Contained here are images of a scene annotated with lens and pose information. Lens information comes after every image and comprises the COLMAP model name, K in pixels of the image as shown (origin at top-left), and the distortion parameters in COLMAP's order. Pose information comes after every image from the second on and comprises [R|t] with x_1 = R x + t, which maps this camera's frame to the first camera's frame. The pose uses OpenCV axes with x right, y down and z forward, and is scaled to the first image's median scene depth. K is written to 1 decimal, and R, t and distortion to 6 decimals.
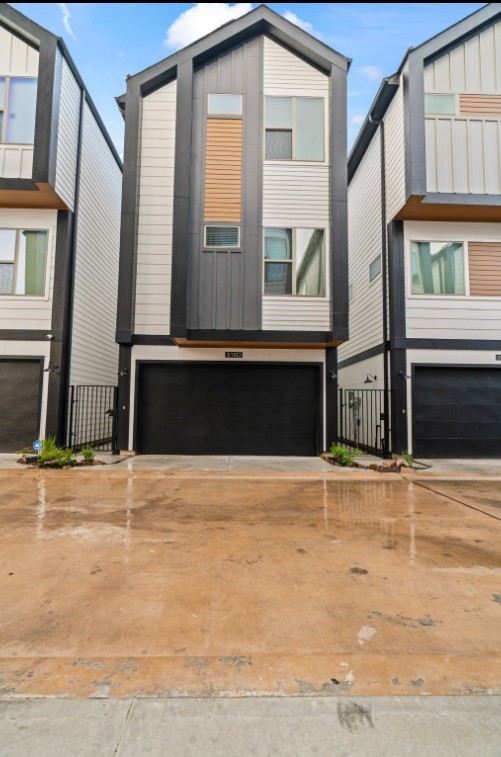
lens RADIAL K [[306.0, 0, 248.2], [0, 306.0, 383.3], [0, 0, 1]] dist [-0.001376, 0.000077]
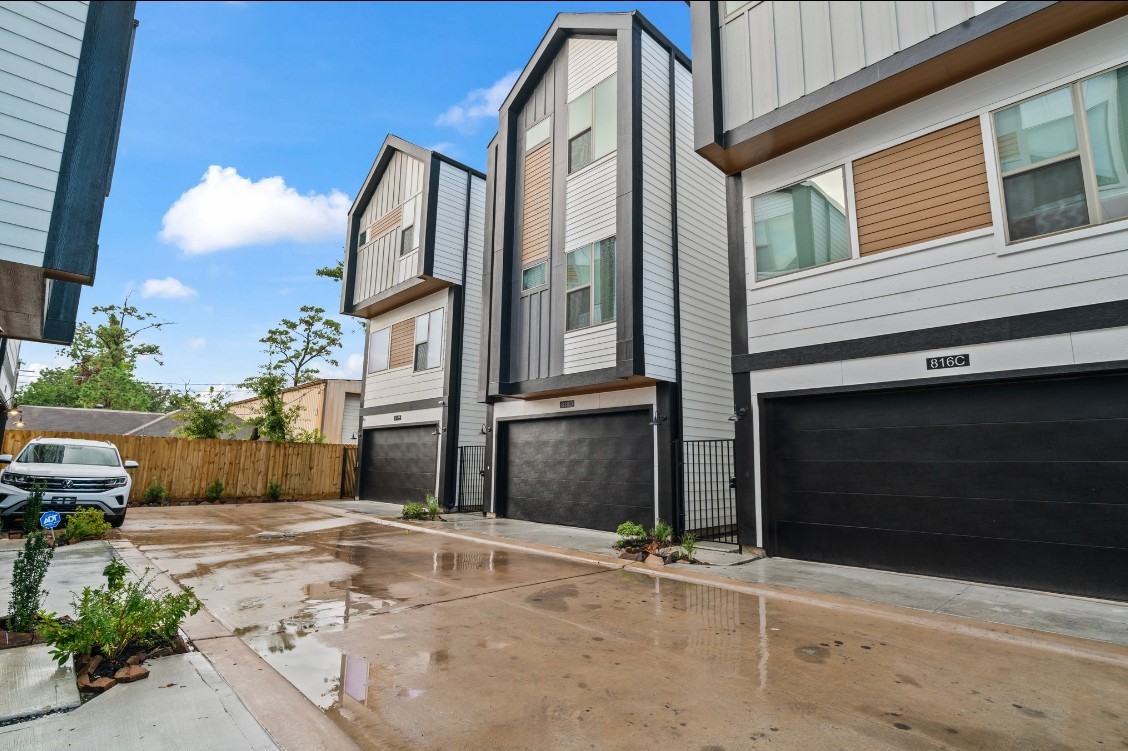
lens RADIAL K [[552.7, 0, 564.0], [0, 552.7, 375.5], [0, 0, 1]] dist [-0.035446, -0.000105]
pose [[0.674208, -0.121168, -0.728534, 1.048198], [0.046270, 0.991442, -0.122074, 0.012938], [0.737091, 0.048594, 0.674045, -0.019909]]
